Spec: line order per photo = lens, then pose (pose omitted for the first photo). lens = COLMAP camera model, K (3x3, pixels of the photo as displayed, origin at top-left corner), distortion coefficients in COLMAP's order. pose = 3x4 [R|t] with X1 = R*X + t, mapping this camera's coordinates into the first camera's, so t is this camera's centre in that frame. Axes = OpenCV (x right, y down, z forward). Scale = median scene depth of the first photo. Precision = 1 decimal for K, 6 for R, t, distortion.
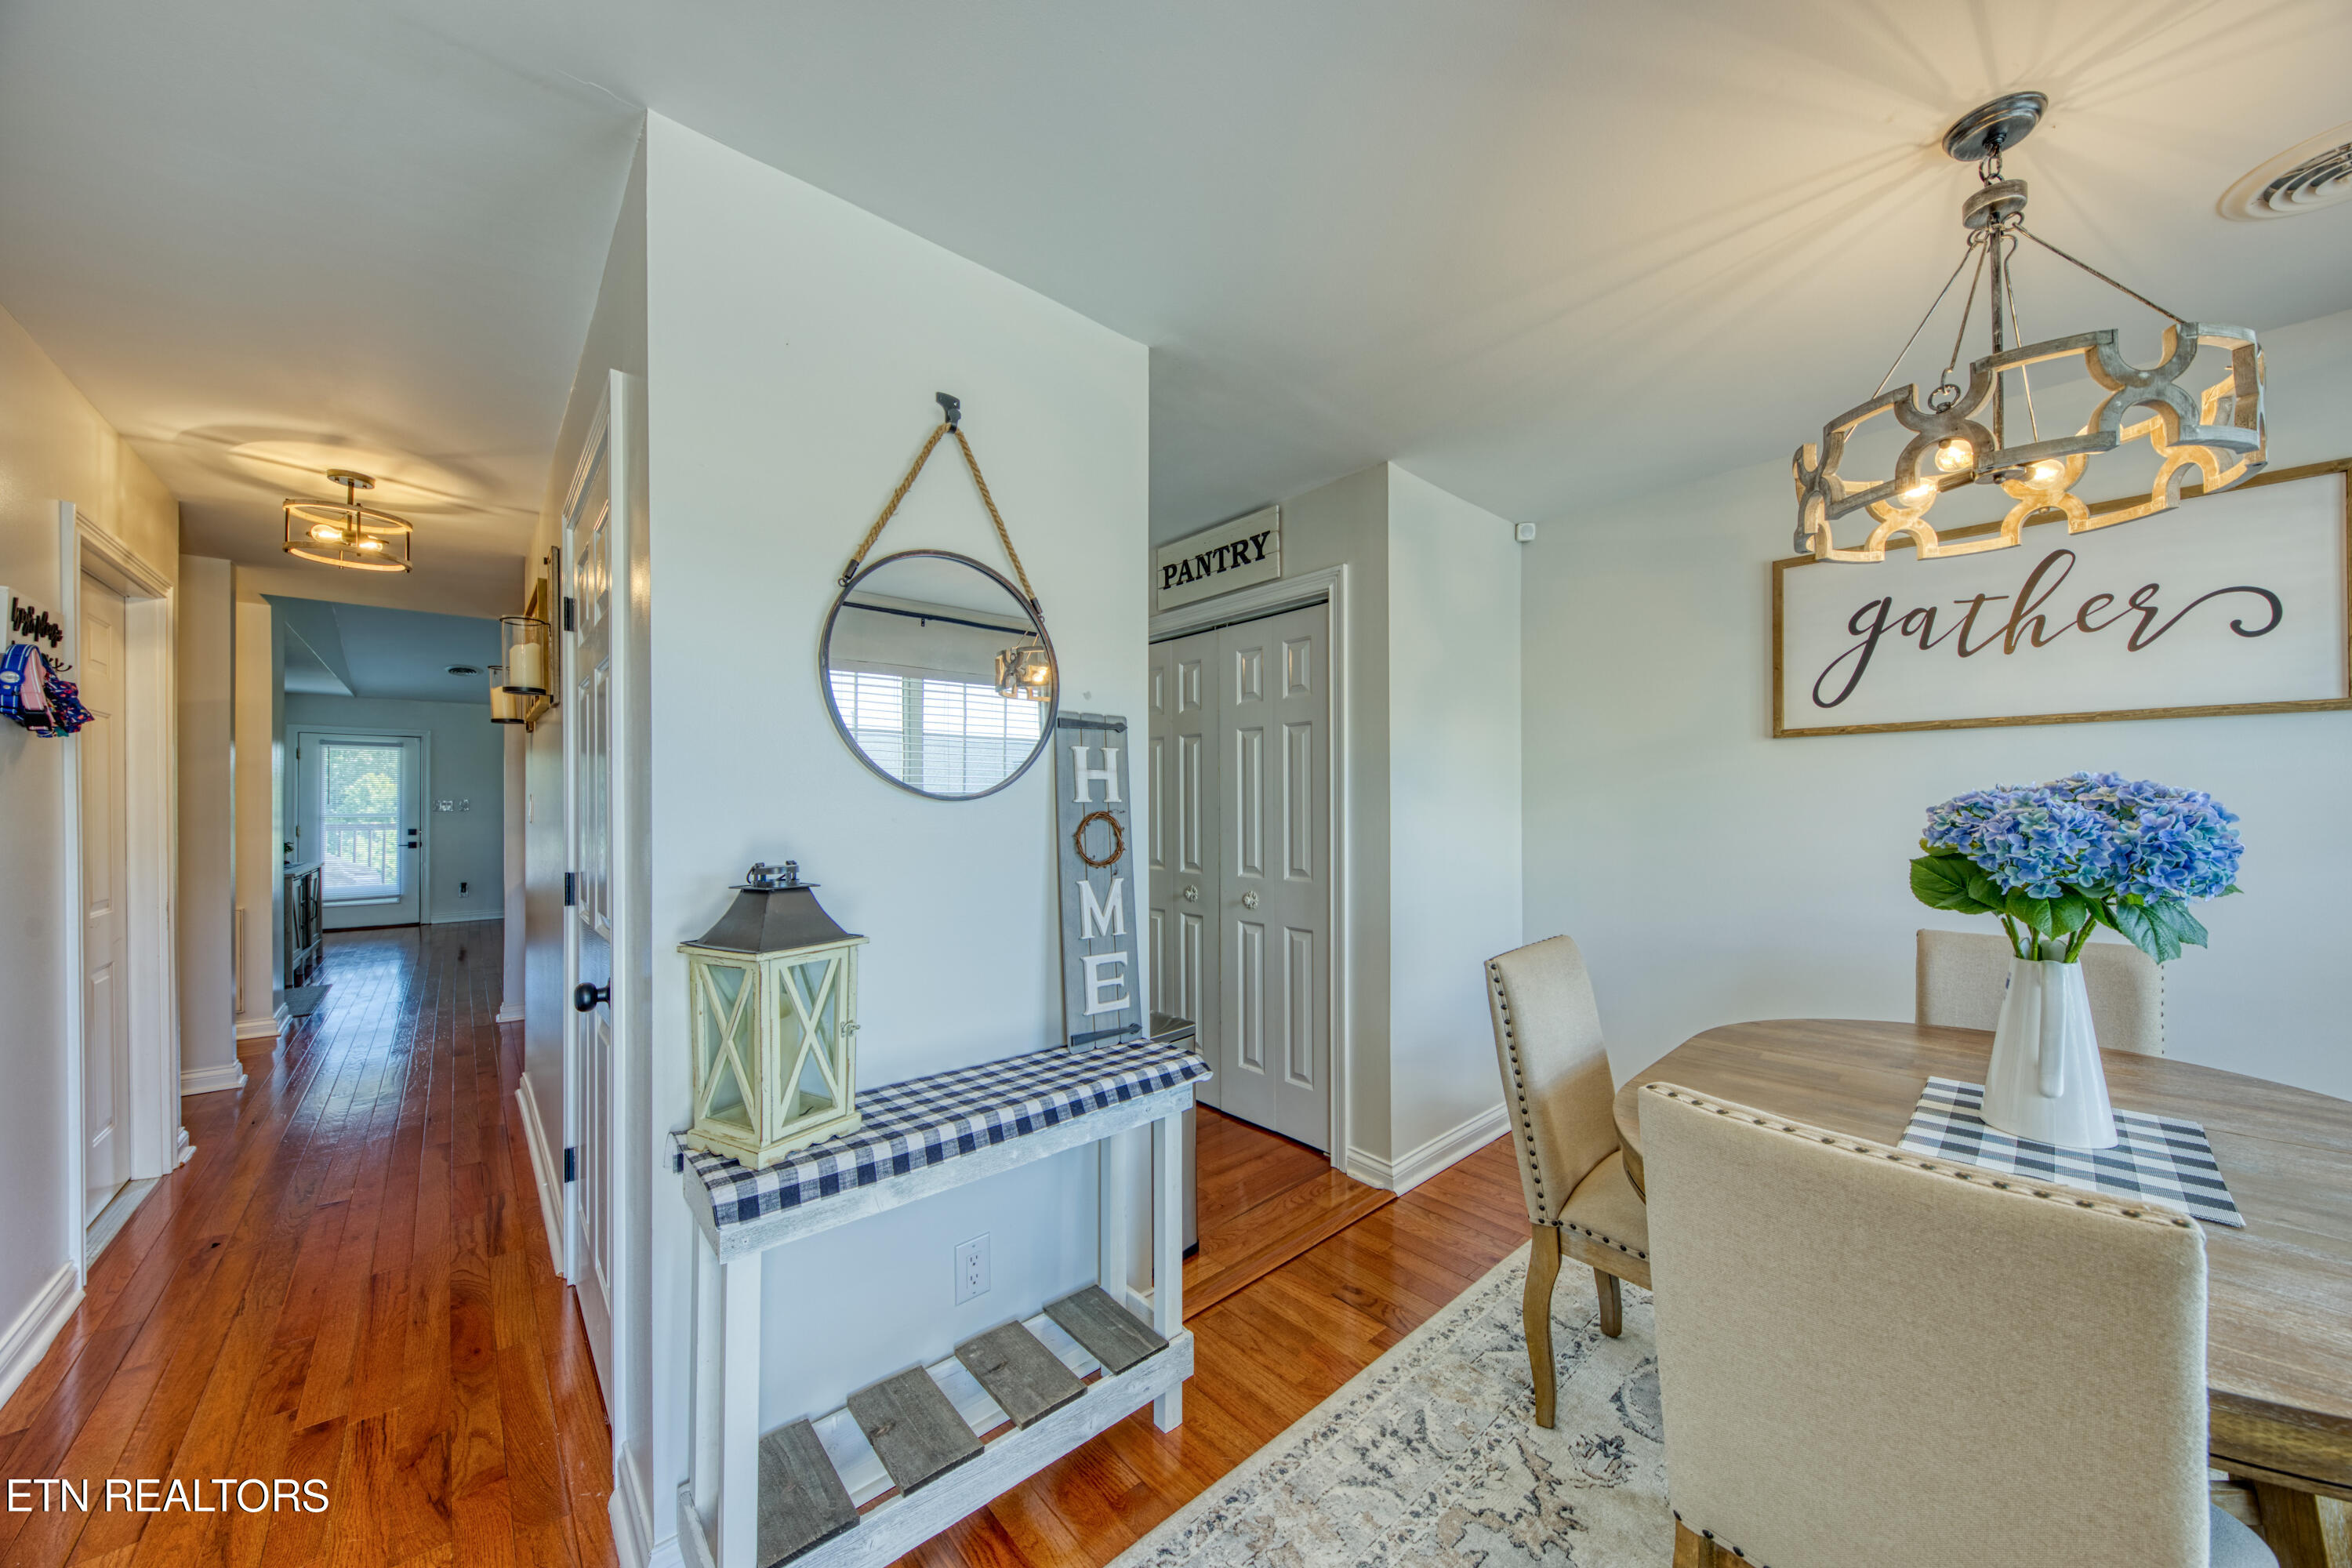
lens RADIAL K [[808.3, 0, 1185.8], [0, 808.3, 801.9], [0, 0, 1]] dist [-0.001593, -0.000456]
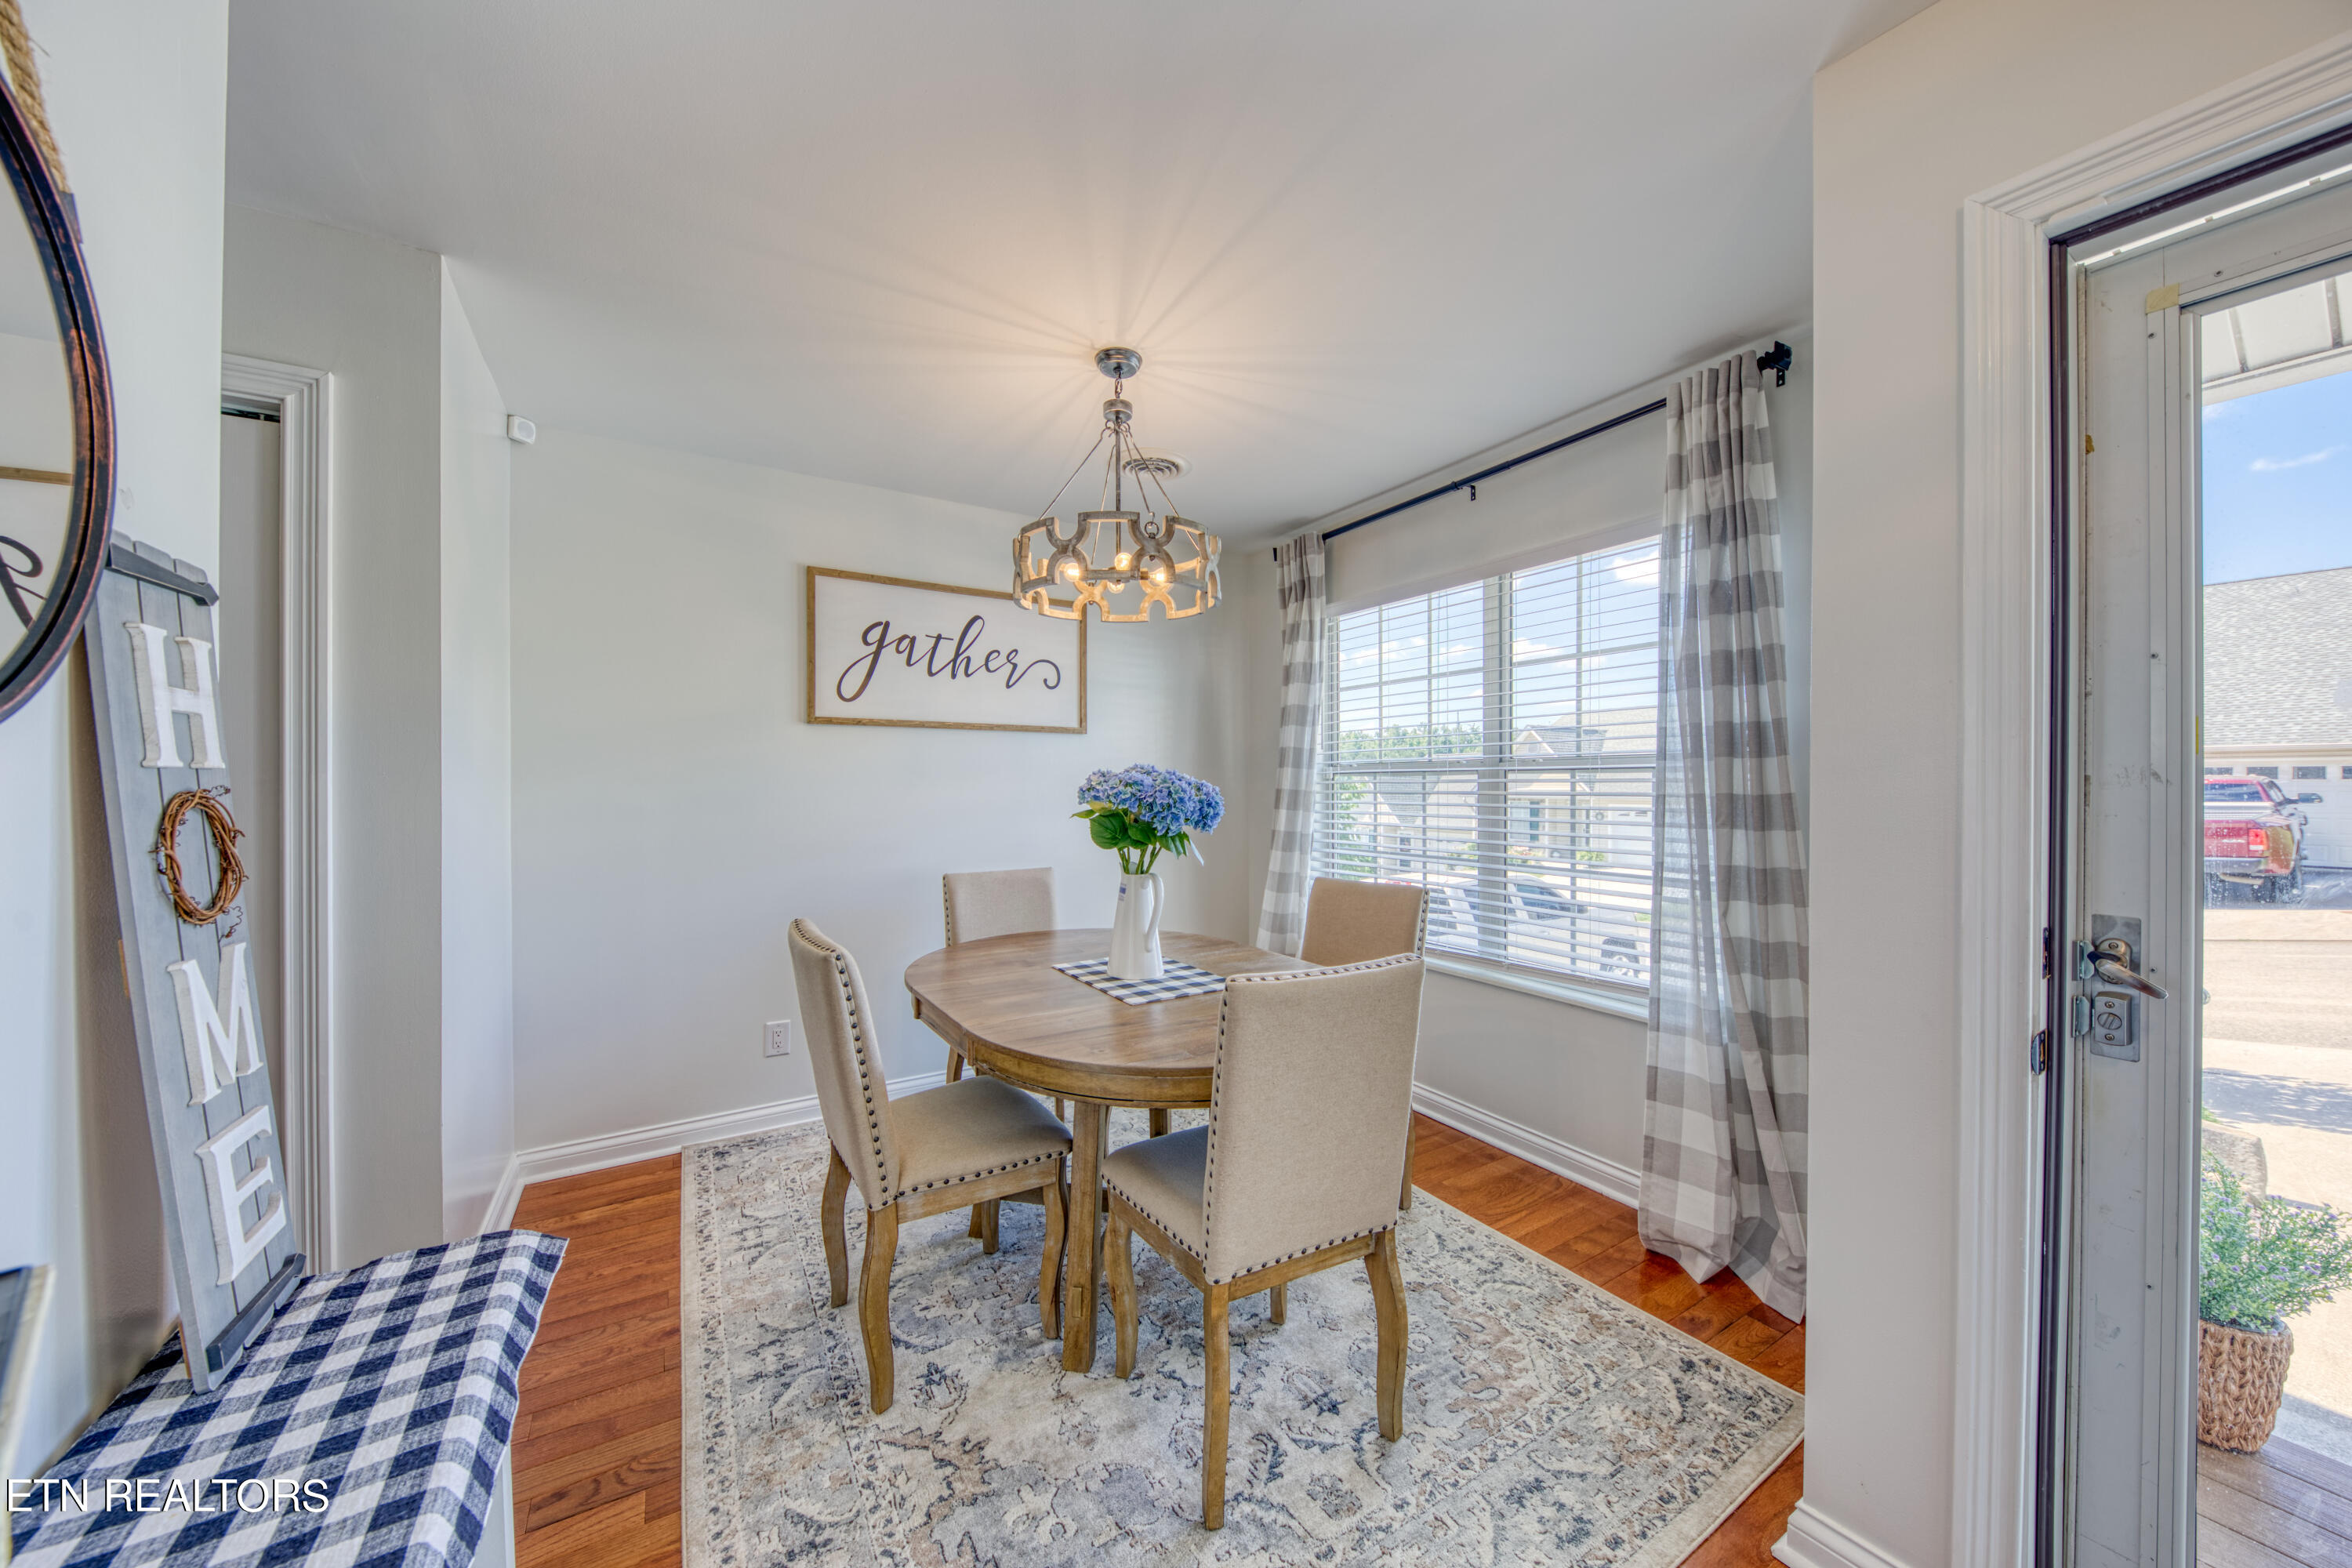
lens RADIAL K [[808.3, 0, 1181.8], [0, 808.3, 786.3], [0, 0, 1]] dist [-0.001593, -0.000456]
pose [[0.177603, 0.000186, 0.984102, -0.443012], [-0.004902, 0.999988, 0.000695, 0.007779], [-0.984090, -0.004947, 0.177601, 0.450343]]
